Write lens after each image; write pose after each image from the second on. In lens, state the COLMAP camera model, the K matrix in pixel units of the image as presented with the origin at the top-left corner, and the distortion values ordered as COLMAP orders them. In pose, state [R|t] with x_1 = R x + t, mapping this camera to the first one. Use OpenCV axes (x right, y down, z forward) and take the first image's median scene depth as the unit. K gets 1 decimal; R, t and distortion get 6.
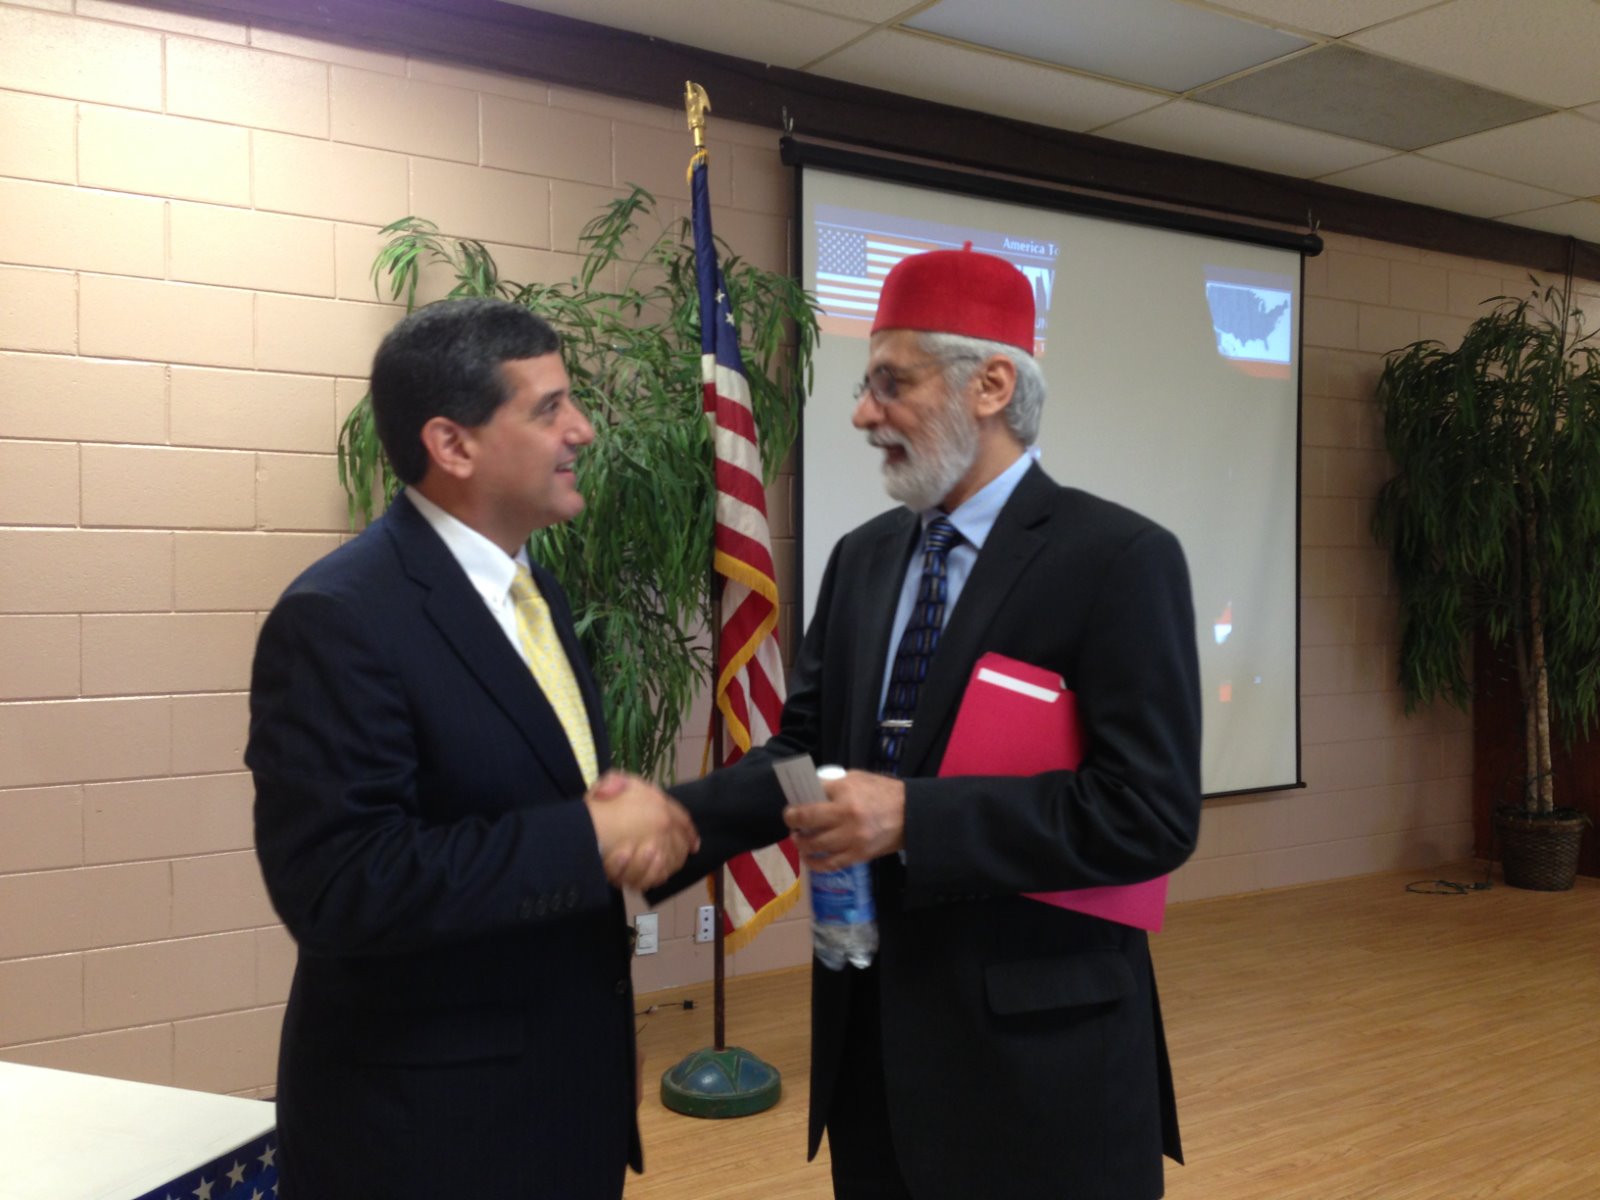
lens RADIAL K [[1446.4, 0, 800.0], [0, 1446.4, 600.0], [0, 0, 1]] dist [0.109296, -0.134346]
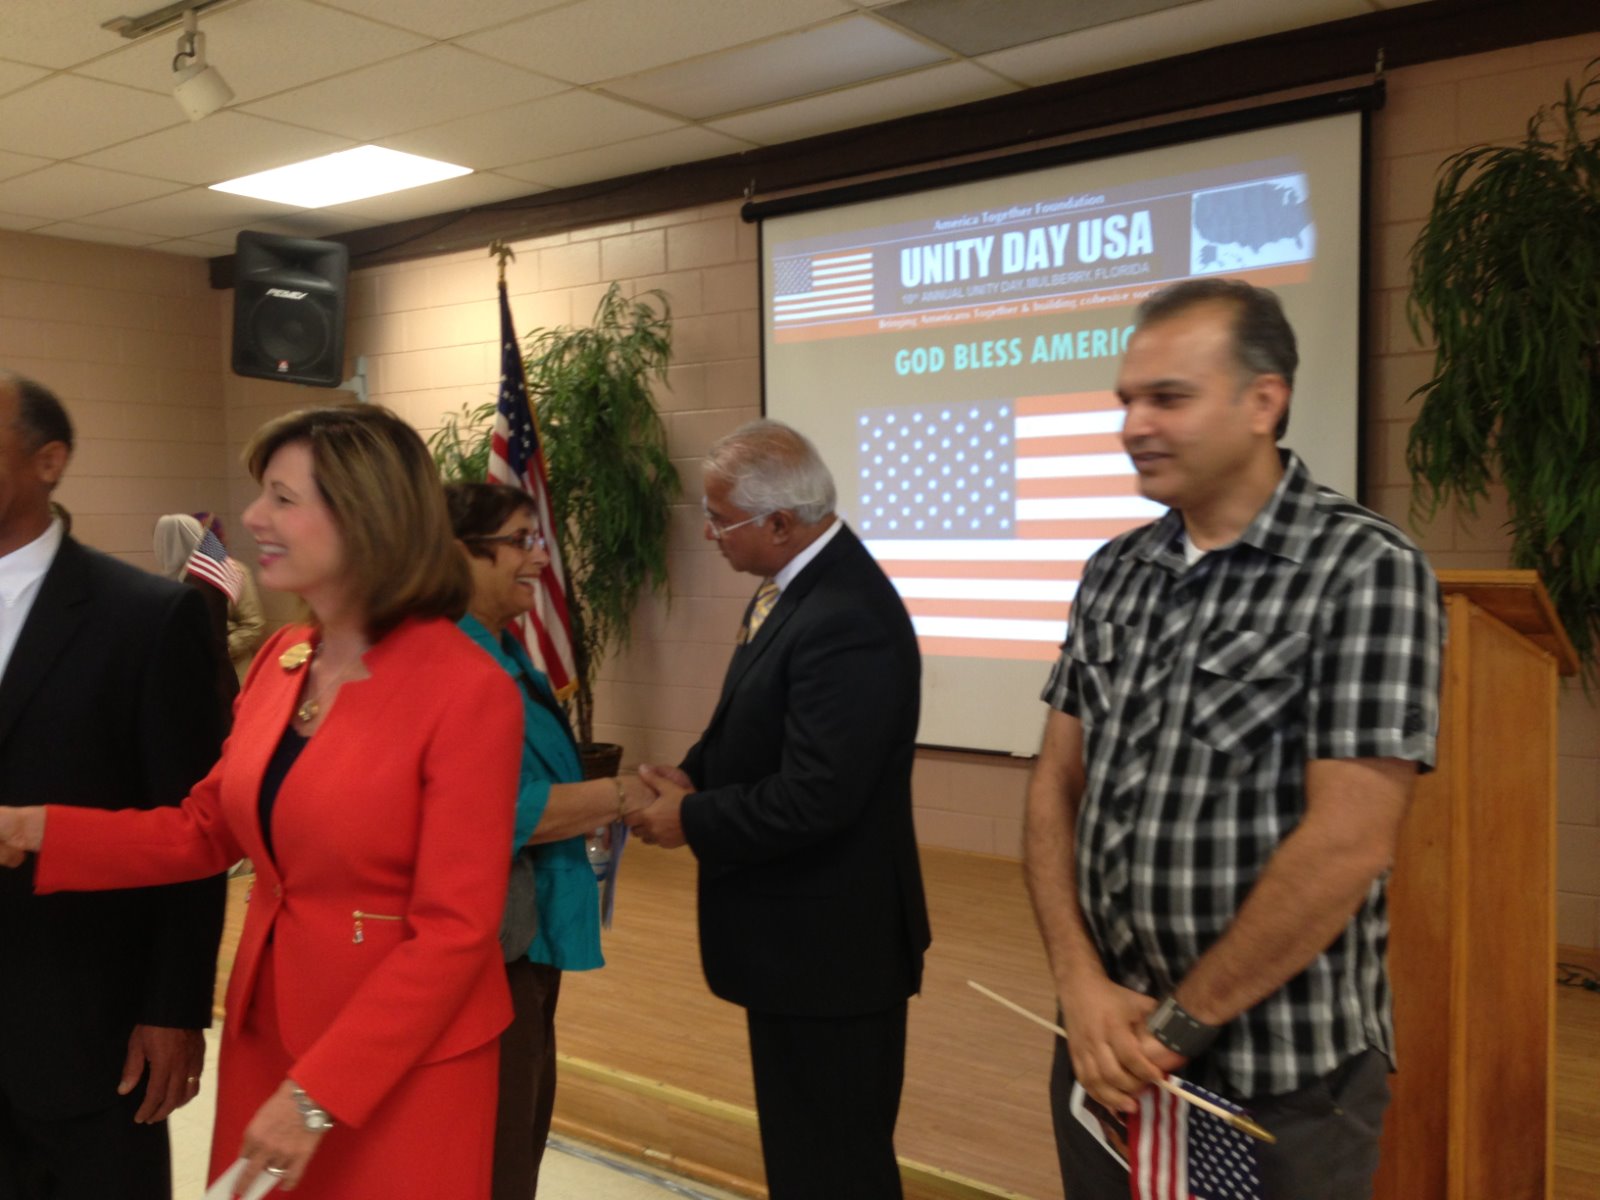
lens RADIAL K [[1446.4, 0, 800.0], [0, 1446.4, 600.0], [0, 0, 1]] dist [0.109296, -0.134346]
pose [[0.344591, 0.055577, -0.937106, 1.134945], [0.006562, 0.998079, 0.061606, -0.029851], [0.938730, -0.027378, 0.343564, 0.506190]]
